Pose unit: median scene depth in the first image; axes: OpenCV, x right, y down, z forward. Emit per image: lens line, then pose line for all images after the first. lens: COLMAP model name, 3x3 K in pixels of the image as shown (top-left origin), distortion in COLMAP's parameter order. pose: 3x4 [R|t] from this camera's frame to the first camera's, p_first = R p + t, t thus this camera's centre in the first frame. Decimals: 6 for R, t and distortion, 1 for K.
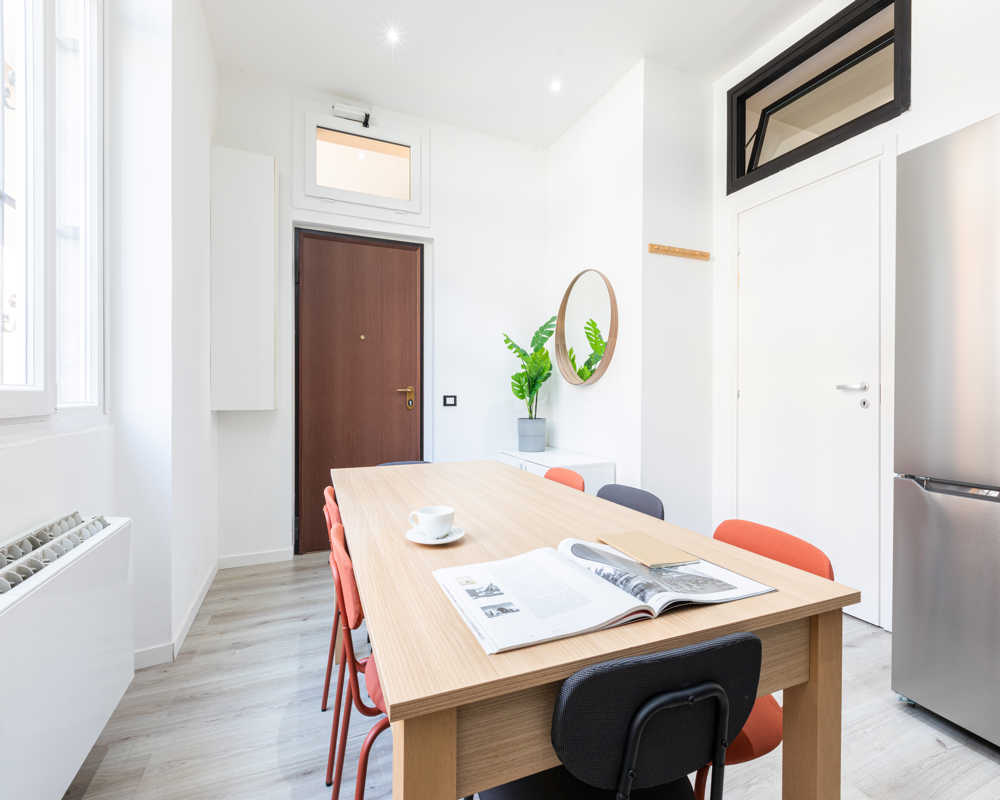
lens RADIAL K [[447.6, 0, 507.0], [0, 447.6, 394.8], [0, 0, 1]] dist [-0.002293, 0.000195]
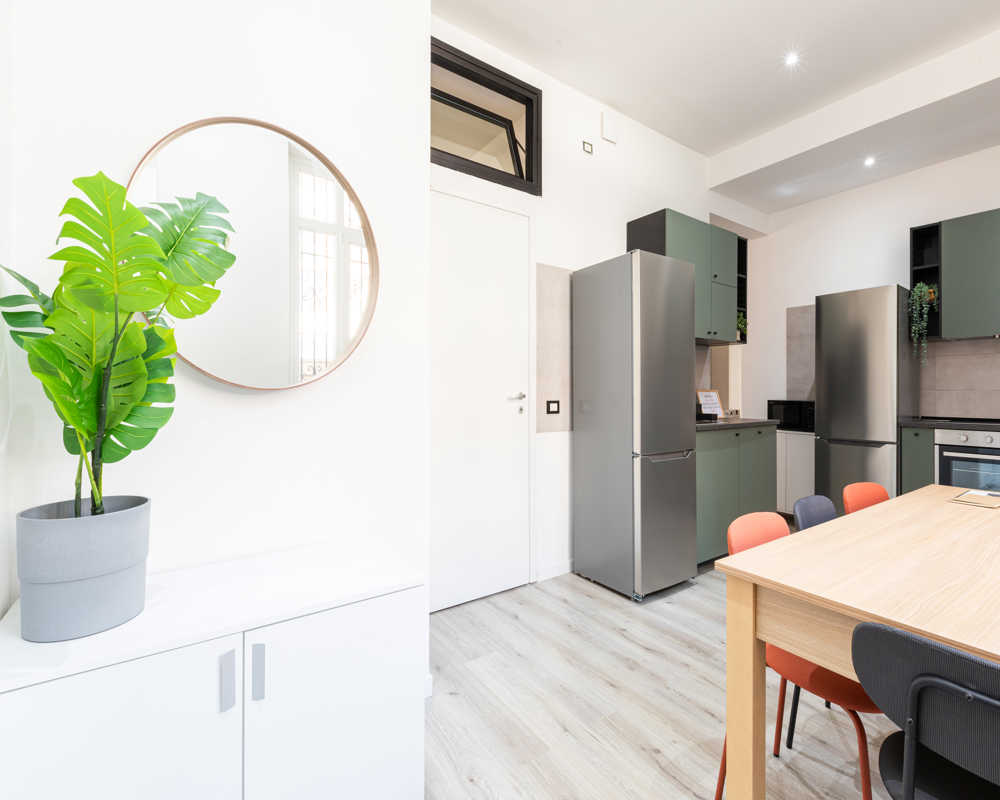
lens RADIAL K [[464.8, 0, 501.0], [0, 464.8, 390.5], [0, 0, 1]] dist [-0.002303, 0.000077]
pose [[-0.199200, 0.000790, 0.979958, -0.287350], [0.005659, 0.999984, 0.000345, -0.023601], [-0.979942, 0.005614, -0.199202, 0.838541]]
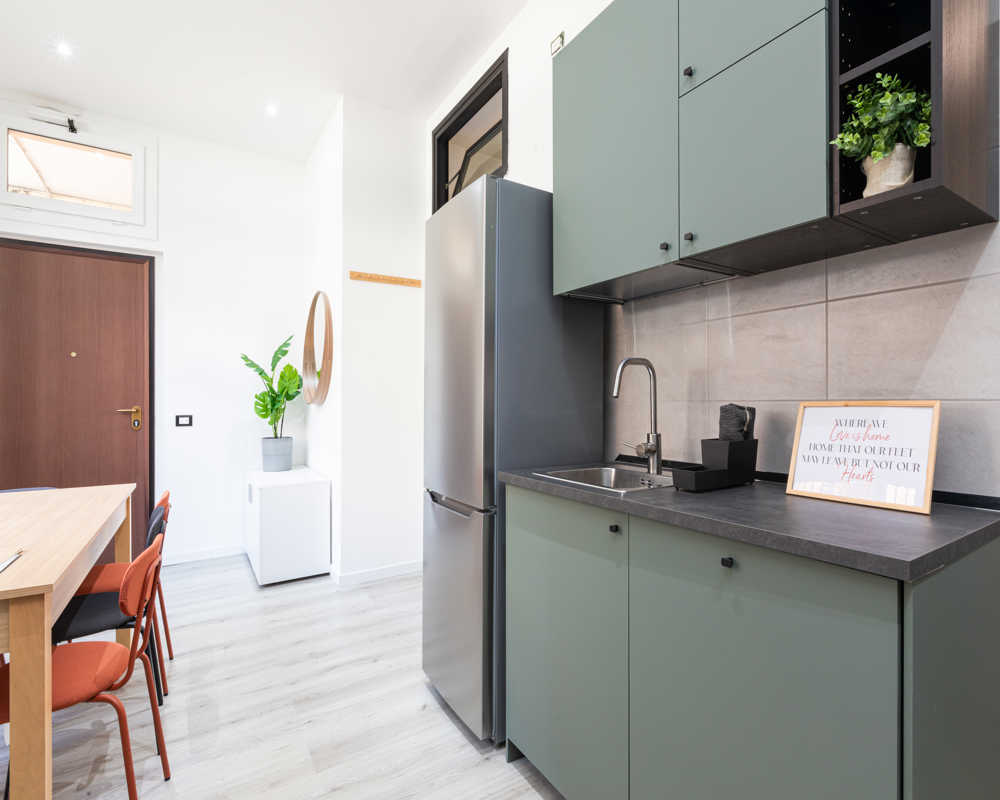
lens RADIAL K [[482.9, 0, 500.1], [0, 482.9, 401.1], [0, 0, 1]] dist [-0.003927, -0.000142]
pose [[0.986980, -0.003006, 0.160816, 0.400798], [0.004143, 0.999969, -0.006739, -0.020188], [-0.160791, 0.007317, 0.986961, -0.141184]]
